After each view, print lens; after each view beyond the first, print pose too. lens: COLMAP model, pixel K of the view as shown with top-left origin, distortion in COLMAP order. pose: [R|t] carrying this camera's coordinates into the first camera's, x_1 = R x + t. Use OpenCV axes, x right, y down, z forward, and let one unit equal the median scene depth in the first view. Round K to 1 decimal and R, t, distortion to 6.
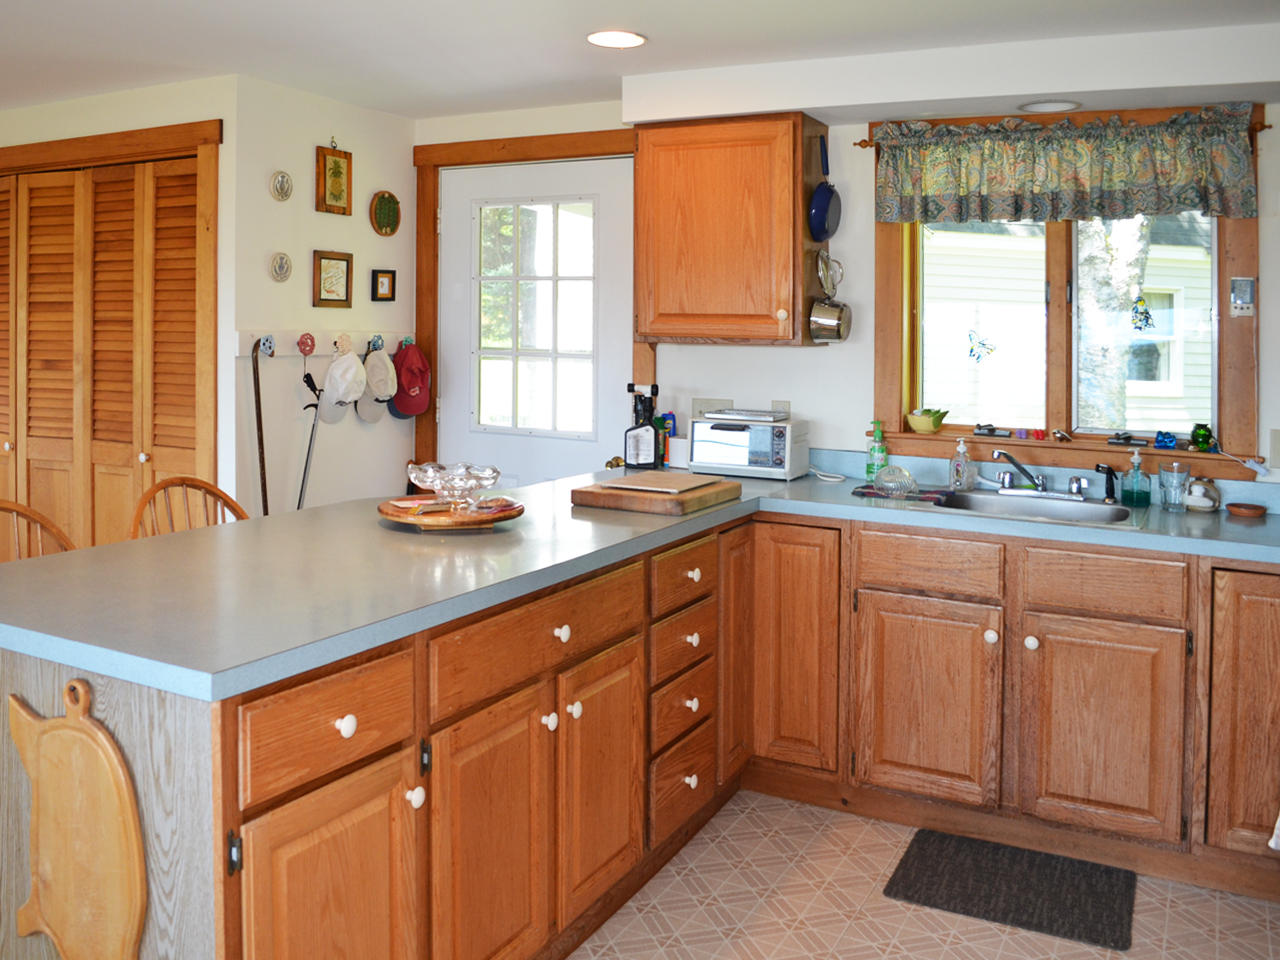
lens RADIAL K [[1209.4, 0, 615.0], [0, 1209.4, 482.8], [0, 0, 1]] dist [-0.112549, 0.007556]
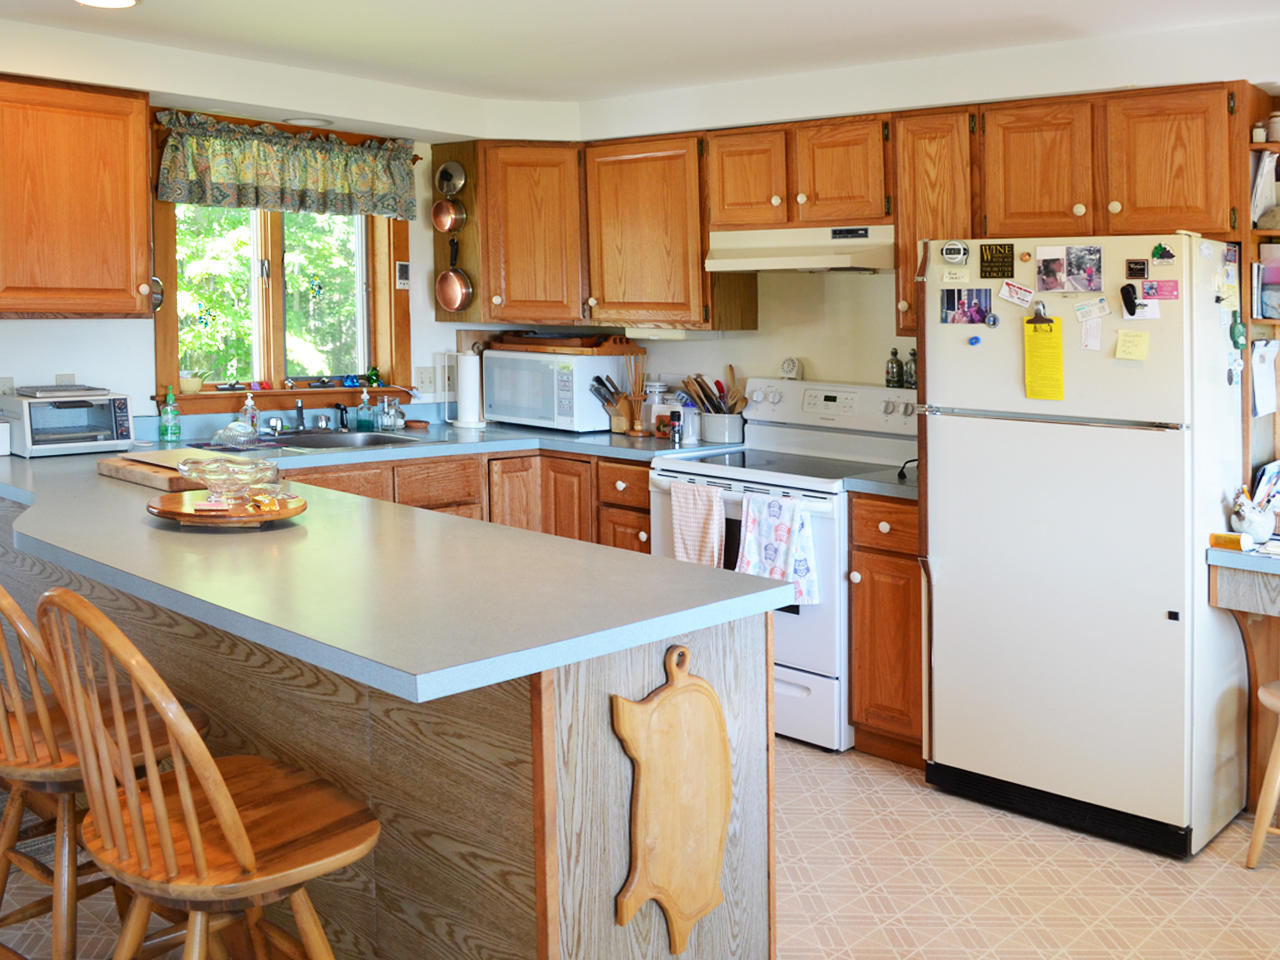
lens RADIAL K [[1209.4, 0, 615.0], [0, 1209.4, 482.8], [0, 0, 1]] dist [-0.112549, 0.007556]
pose [[0.216756, -0.152349, 0.964265, -0.792079], [0.093133, 0.986470, 0.134922, -0.076942], [-0.971773, 0.060560, 0.228012, 0.395462]]
